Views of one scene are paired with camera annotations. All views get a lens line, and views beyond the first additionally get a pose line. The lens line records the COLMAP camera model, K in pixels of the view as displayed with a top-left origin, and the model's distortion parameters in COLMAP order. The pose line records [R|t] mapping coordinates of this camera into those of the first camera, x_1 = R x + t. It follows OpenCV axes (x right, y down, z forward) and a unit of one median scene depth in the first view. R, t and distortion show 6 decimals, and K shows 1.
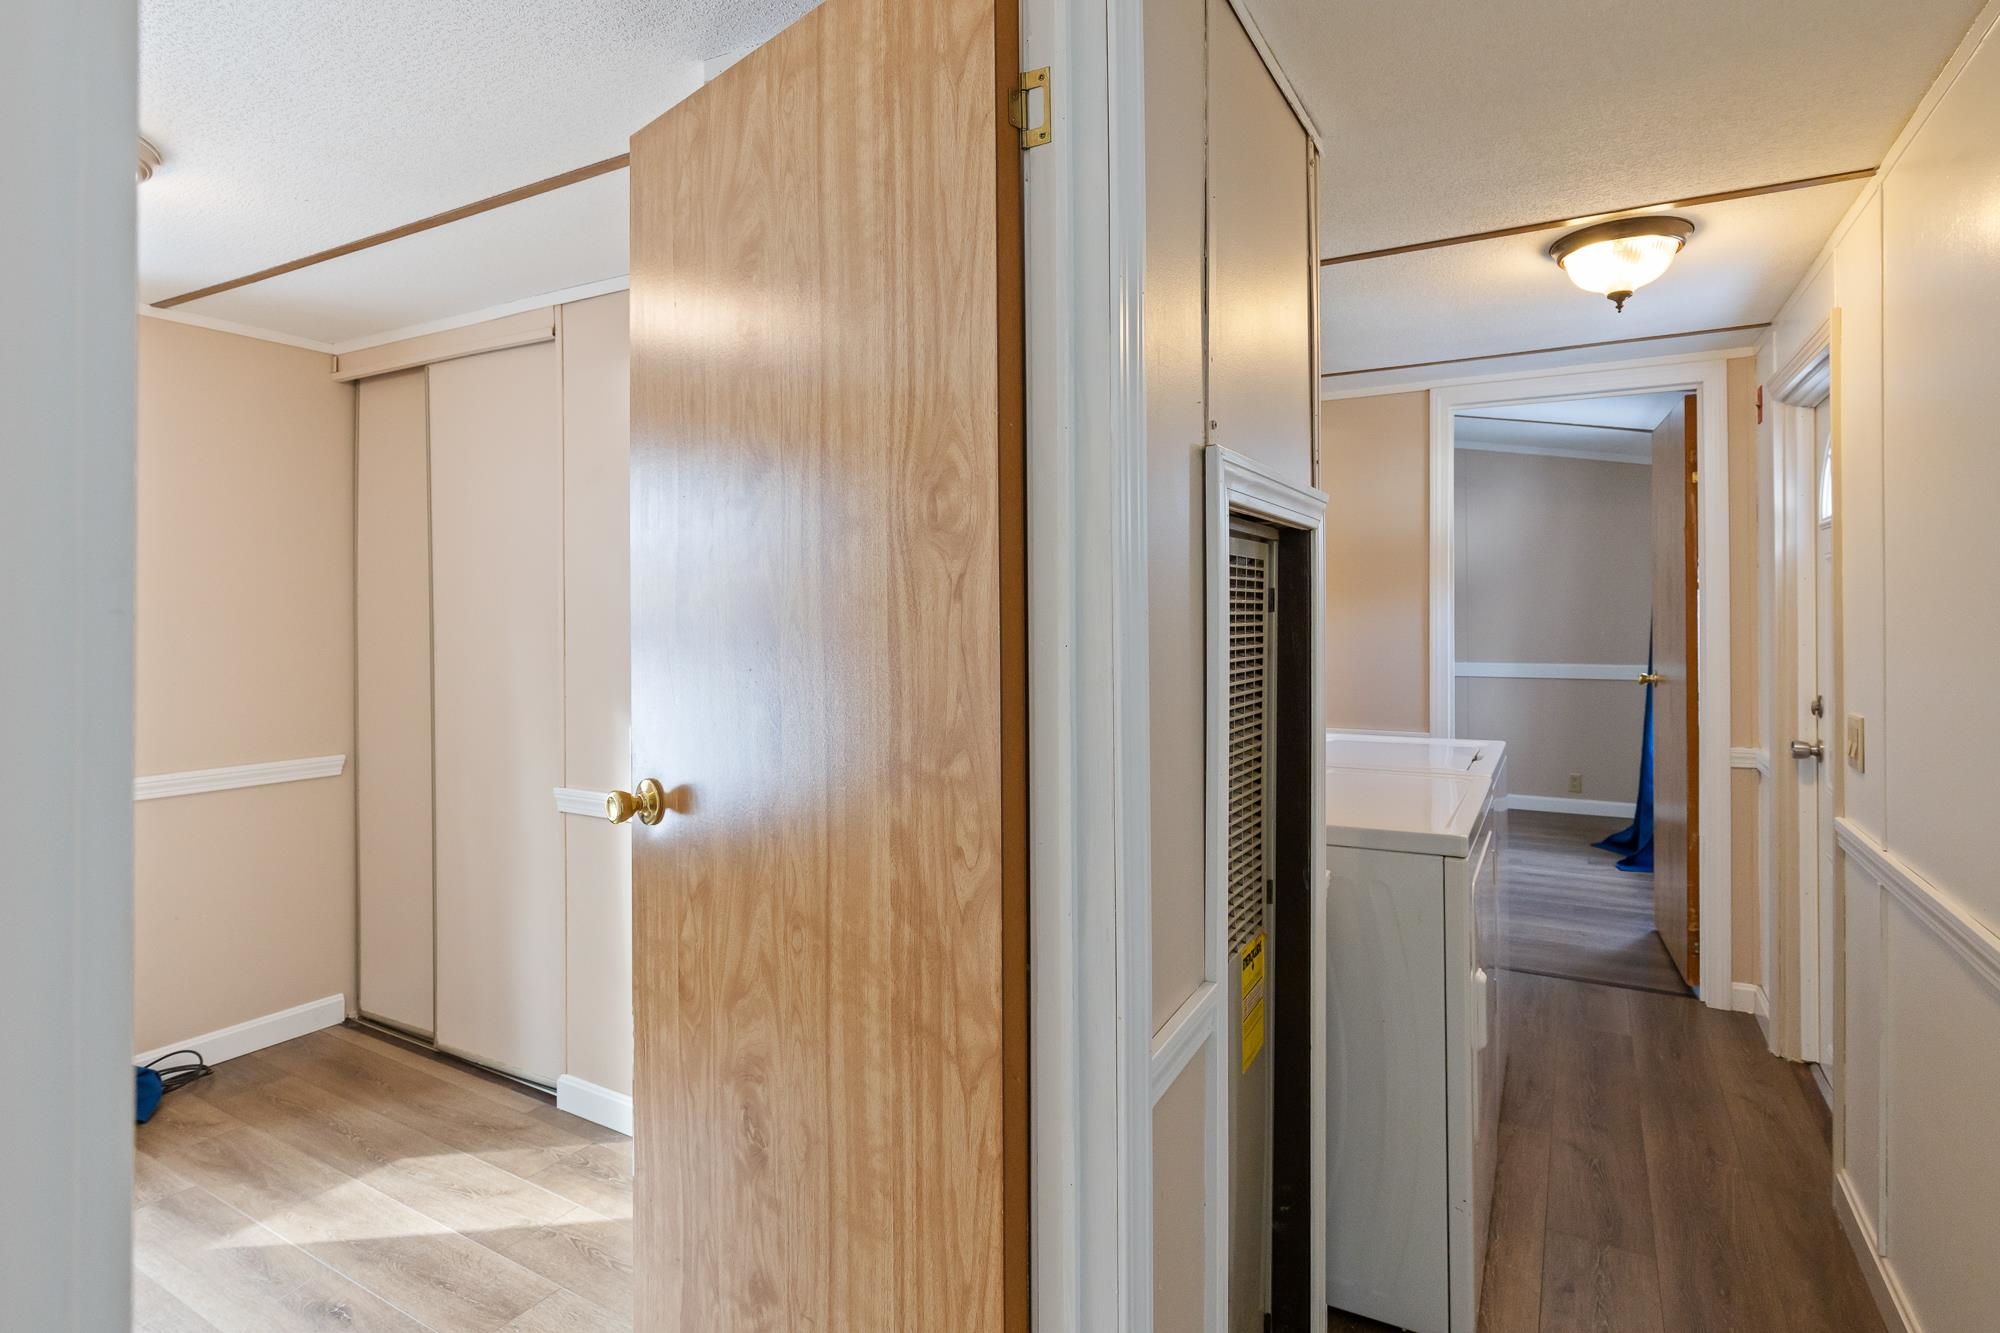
lens RADIAL K [[1078.6, 0, 1006.0], [0, 1078.6, 617.8], [0, 0, 1]] dist [-0.001866, -0.000435]
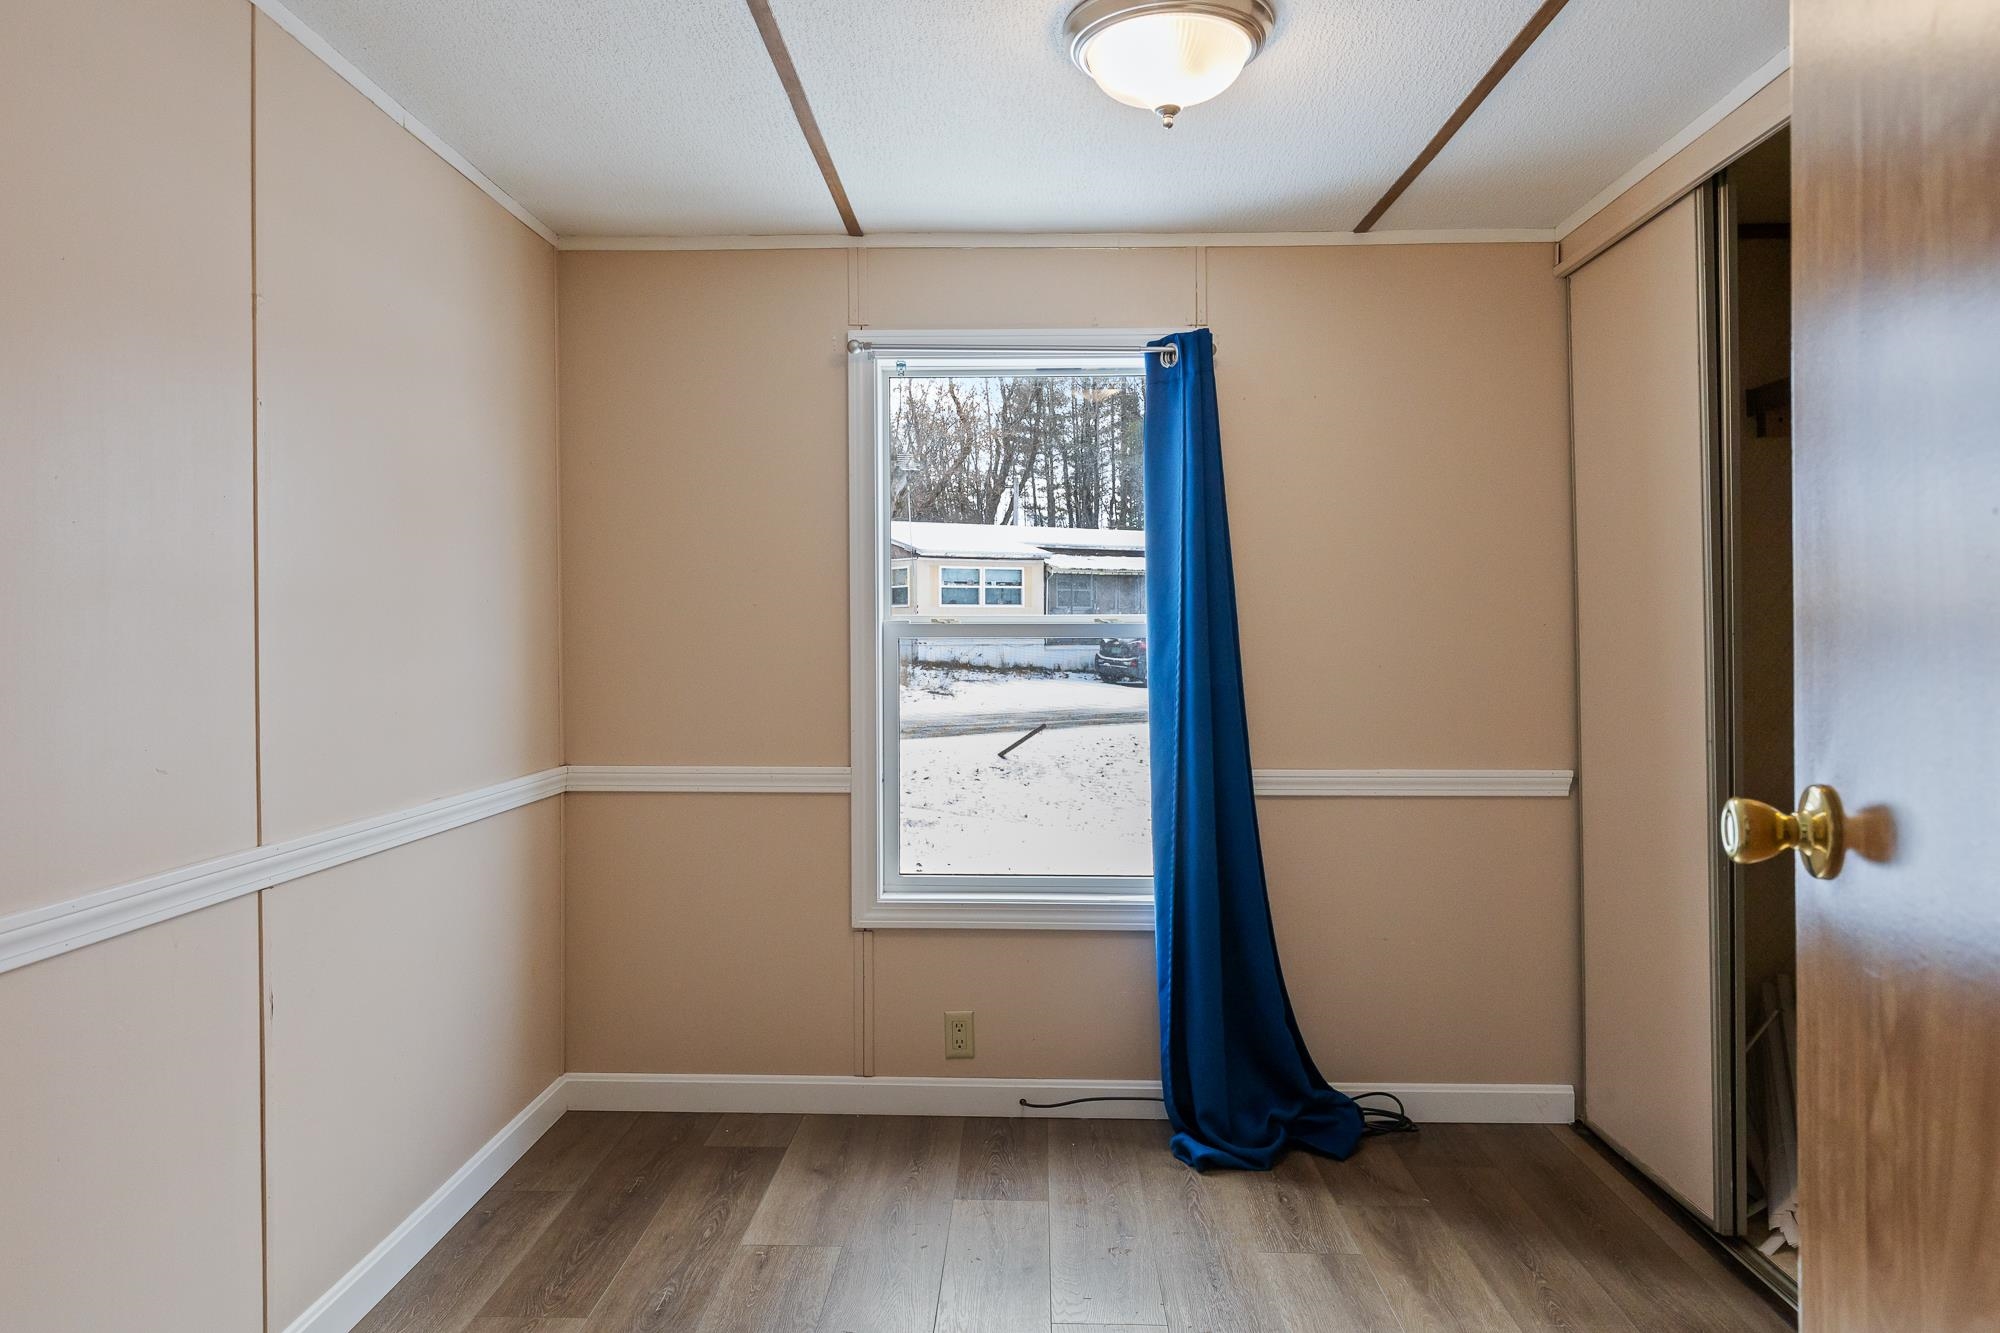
lens RADIAL K [[1293.1, 0, 1000.0], [0, 1293.1, 666.5], [0, 0, 1]] dist [0.000218, 0.001188]
pose [[0.446757, 0.002213, -0.894652, 0.021773], [-0.005193, 0.999987, -0.000120, 0.068231], [0.894640, 0.004700, 0.446763, 0.283566]]
